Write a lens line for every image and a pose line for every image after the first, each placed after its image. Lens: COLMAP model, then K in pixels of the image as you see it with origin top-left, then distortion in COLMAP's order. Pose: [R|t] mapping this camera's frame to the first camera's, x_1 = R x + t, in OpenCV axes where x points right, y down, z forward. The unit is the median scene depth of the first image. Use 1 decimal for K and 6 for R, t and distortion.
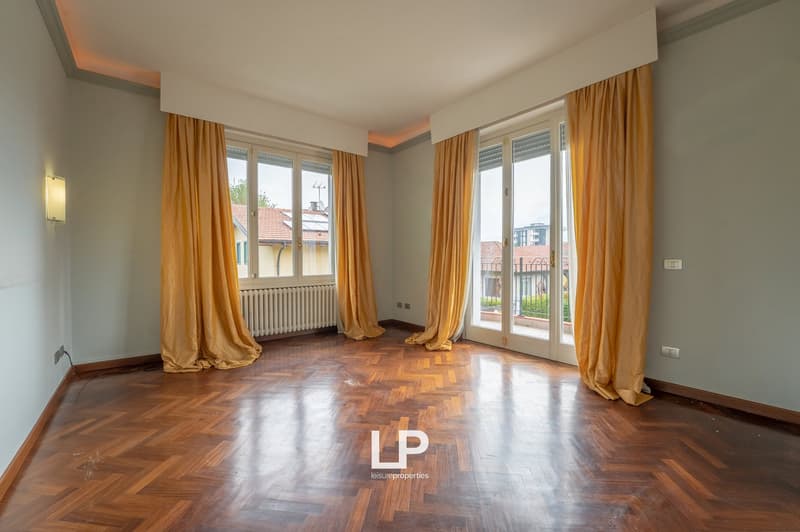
lens RADIAL K [[334.2, 0, 400.4], [0, 334.2, 263.4], [0, 0, 1]] dist [-0.028318, 0.000205]
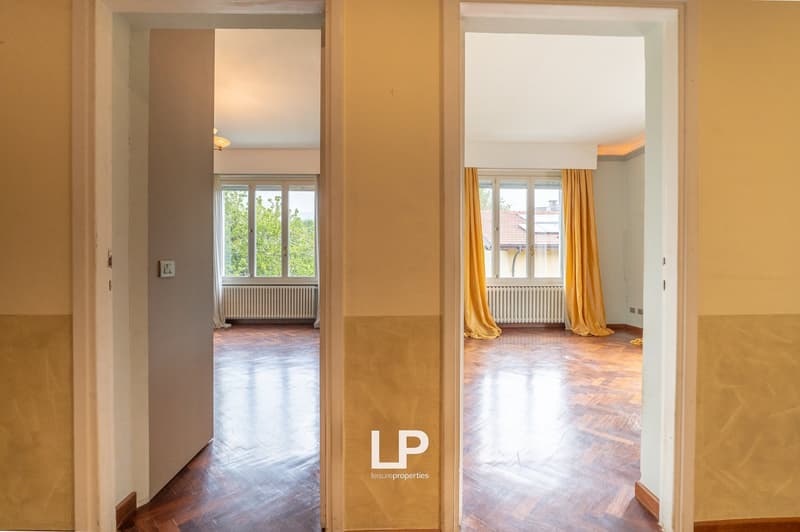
lens RADIAL K [[380.2, 0, 400.0], [0, 380.2, 266.0], [0, 0, 1]] dist [-0.013104, 0.000062]
pose [[0.802075, 0.010381, -0.597133, 0.139604], [-0.014576, 0.999891, -0.002196, 0.005564], [0.597046, 0.010465, 0.802139, -0.400605]]
